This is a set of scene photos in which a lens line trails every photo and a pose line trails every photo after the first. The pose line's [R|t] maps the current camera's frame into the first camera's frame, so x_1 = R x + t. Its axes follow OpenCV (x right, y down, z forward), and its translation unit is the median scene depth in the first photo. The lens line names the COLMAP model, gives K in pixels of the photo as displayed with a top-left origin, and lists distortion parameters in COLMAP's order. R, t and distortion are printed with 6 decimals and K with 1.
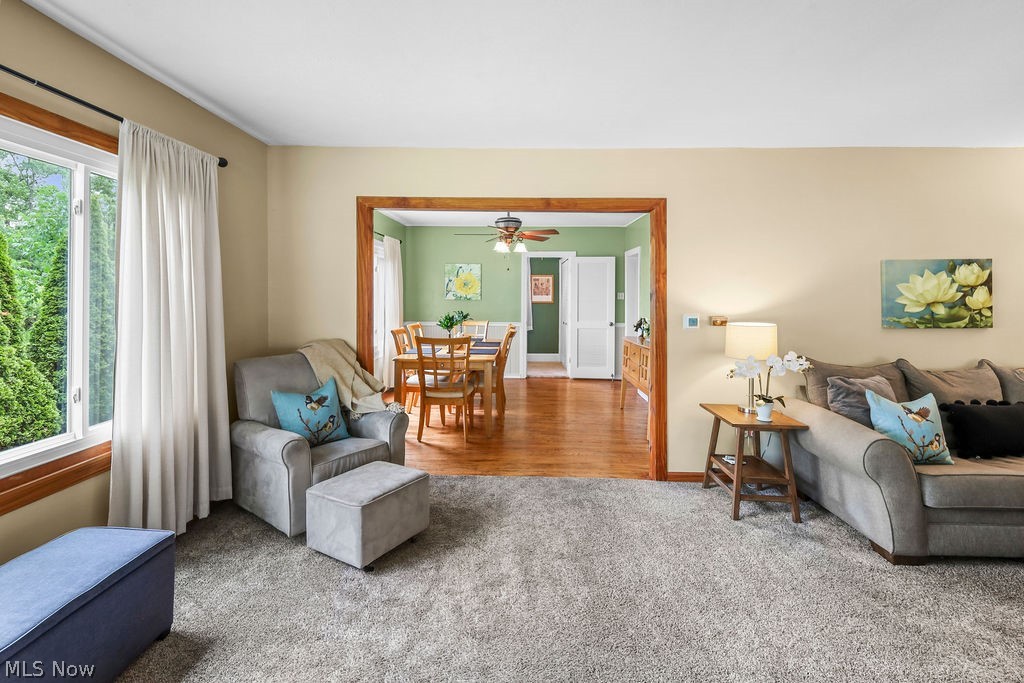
lens RADIAL K [[460.8, 0, 509.2], [0, 460.8, 289.6], [0, 0, 1]] dist [0.001234, 0.000637]
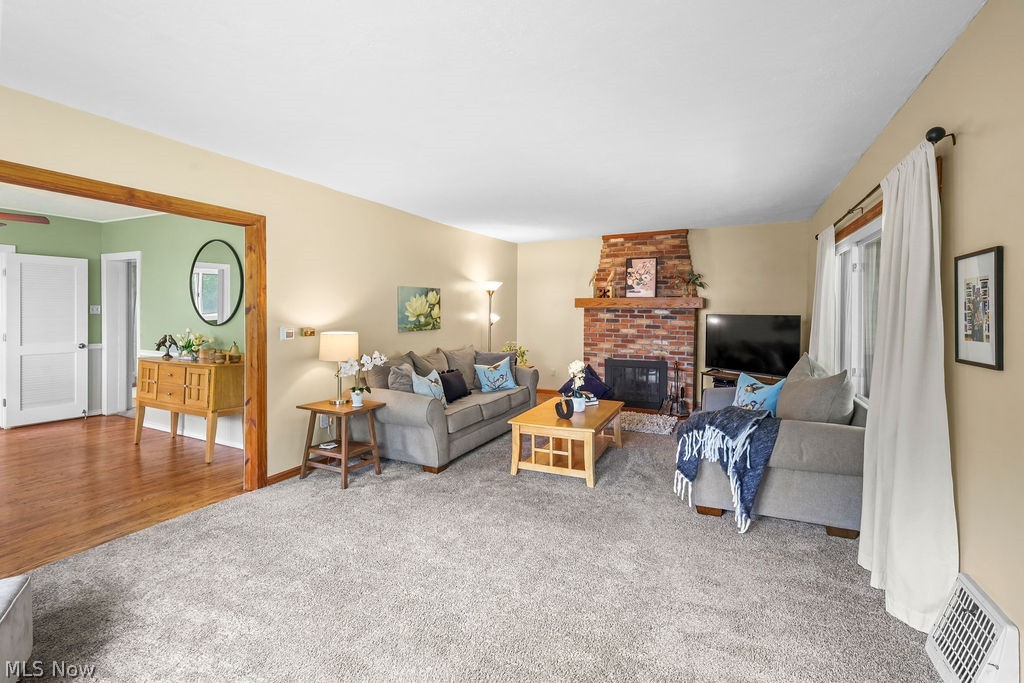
lens RADIAL K [[451.2, 0, 507.8], [0, 451.2, 310.3], [0, 0, 1]] dist [-0.000111, 0.000134]
pose [[0.417998, 0.000378, 0.908448, -0.371602], [-0.014755, 0.999871, 0.006373, -0.000816], [-0.908328, -0.016068, 0.417949, 0.076713]]
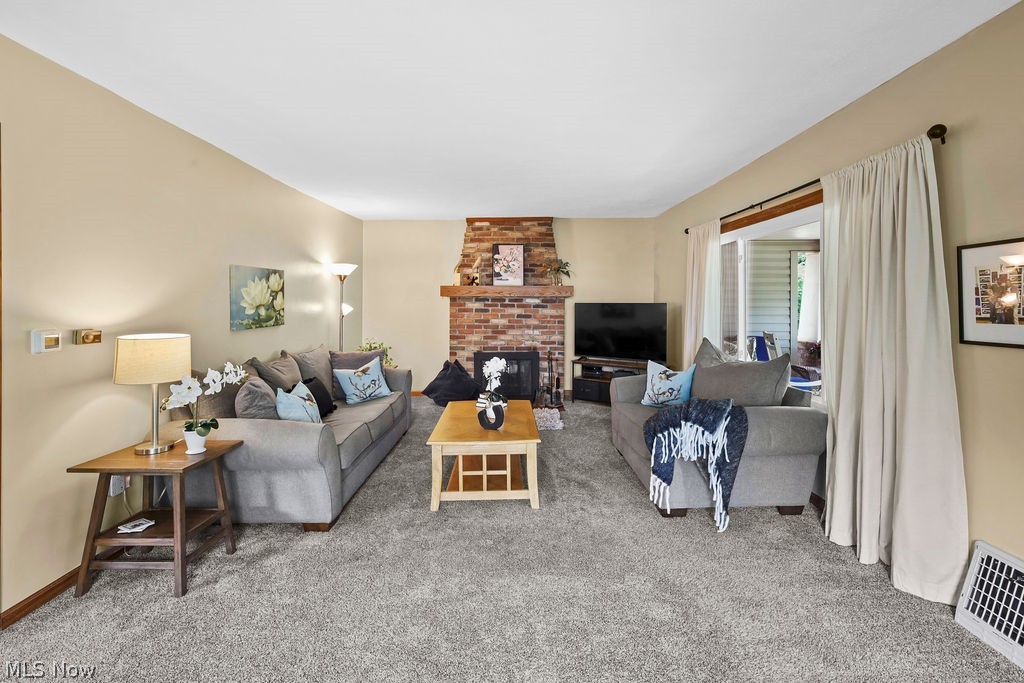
lens RADIAL K [[457.6, 0, 512.8], [0, 457.6, 296.5], [0, 0, 1]] dist [0.000113, 0.000010]
pose [[-0.023626, 0.008154, 0.999688, -0.233628], [-0.012027, 0.999892, -0.008440, 0.008078], [-0.999649, -0.012222, -0.023525, 0.406224]]
